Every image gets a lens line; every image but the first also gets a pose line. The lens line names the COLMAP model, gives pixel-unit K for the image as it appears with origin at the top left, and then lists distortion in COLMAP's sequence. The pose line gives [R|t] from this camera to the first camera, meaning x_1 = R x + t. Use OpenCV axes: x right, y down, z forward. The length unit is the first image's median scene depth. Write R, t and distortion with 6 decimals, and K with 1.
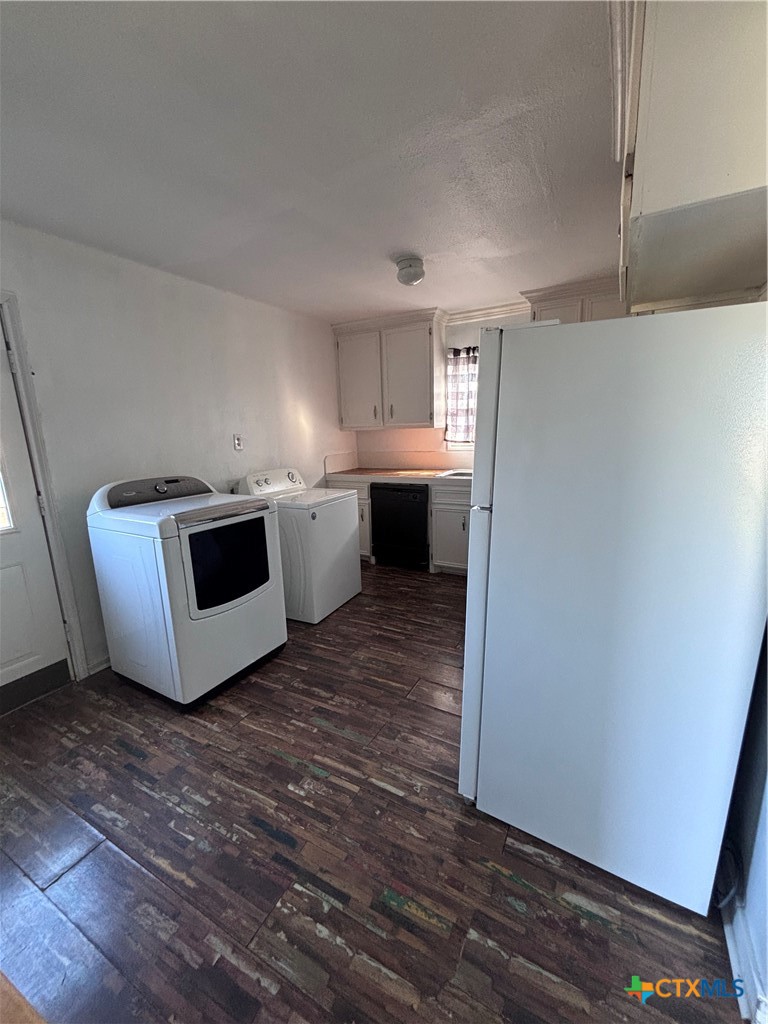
lens RADIAL K [[411.1, 0, 395.2], [0, 411.1, 517.1], [0, 0, 1]] dist [-0.002571, -0.000113]
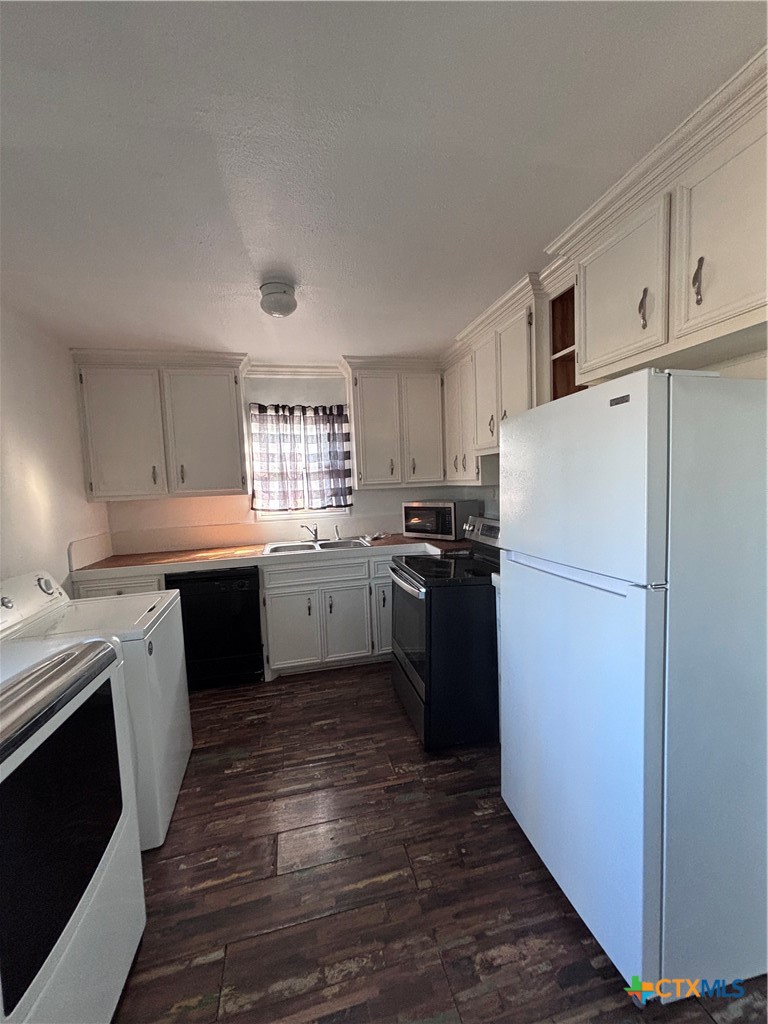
lens RADIAL K [[411.6, 0, 384.4], [0, 411.6, 510.1], [0, 0, 1]] dist [-0.002160, 0.000337]
pose [[0.753145, -0.044018, 0.656380, -0.236115], [0.161478, 0.979604, -0.119590, -0.048902], [-0.637728, 0.196059, 0.744892, 0.240033]]
